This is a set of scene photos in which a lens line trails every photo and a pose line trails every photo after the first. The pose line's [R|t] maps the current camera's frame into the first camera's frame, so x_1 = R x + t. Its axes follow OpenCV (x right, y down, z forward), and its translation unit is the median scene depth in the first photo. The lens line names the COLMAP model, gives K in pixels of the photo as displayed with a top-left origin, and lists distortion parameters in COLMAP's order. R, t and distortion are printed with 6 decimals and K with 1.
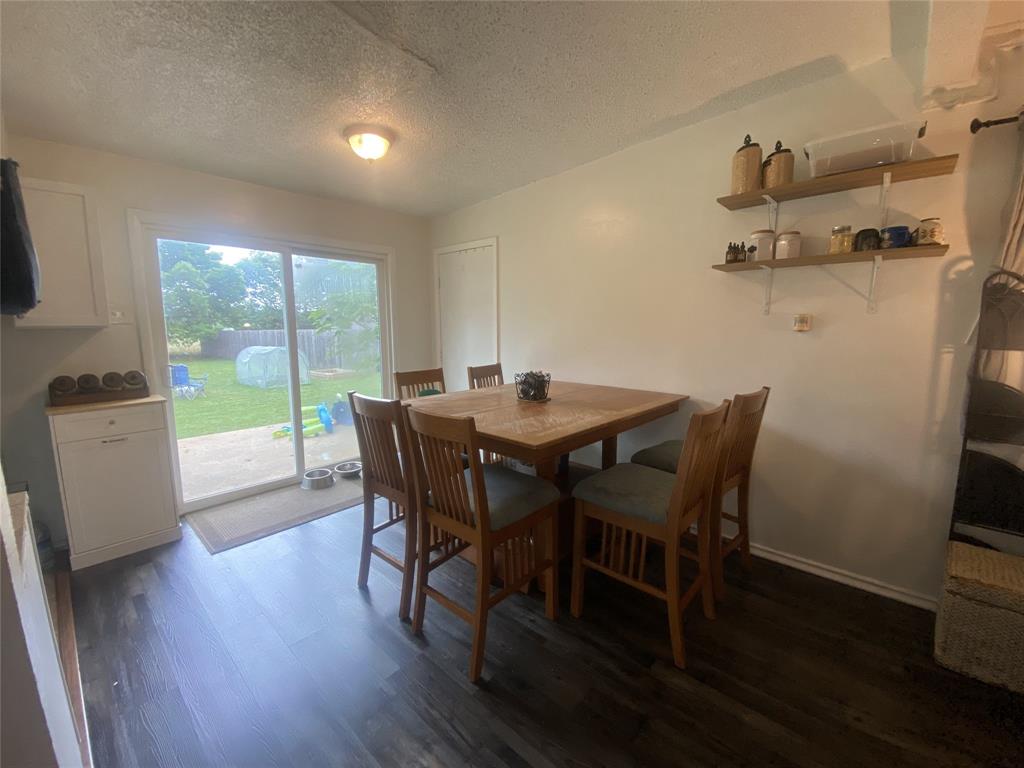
lens RADIAL K [[417.3, 0, 510.7], [0, 417.3, 381.3], [0, 0, 1]] dist [0.027713, -0.022693]
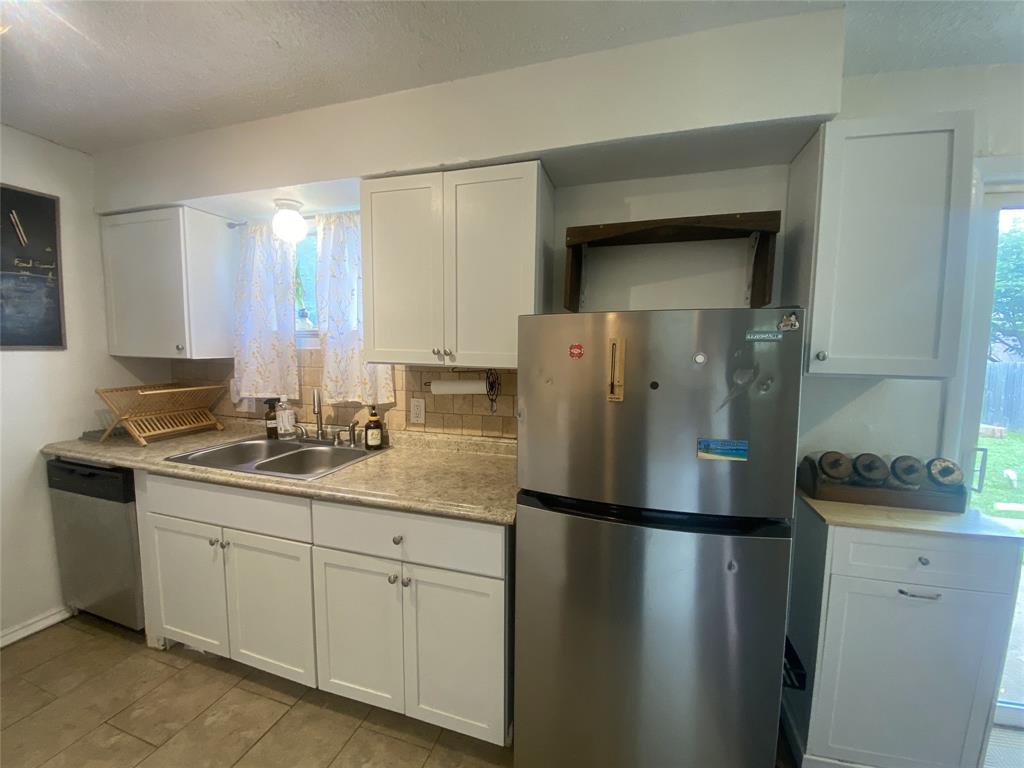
lens RADIAL K [[413.8, 0, 510.6], [0, 413.8, 382.5], [0, 0, 1]] dist [0.031236, -0.025761]
pose [[0.413869, 0.082137, -0.906623, -0.762408], [-0.131445, 0.990876, 0.029765, -0.074511], [0.900797, 0.106853, 0.420890, 0.318884]]
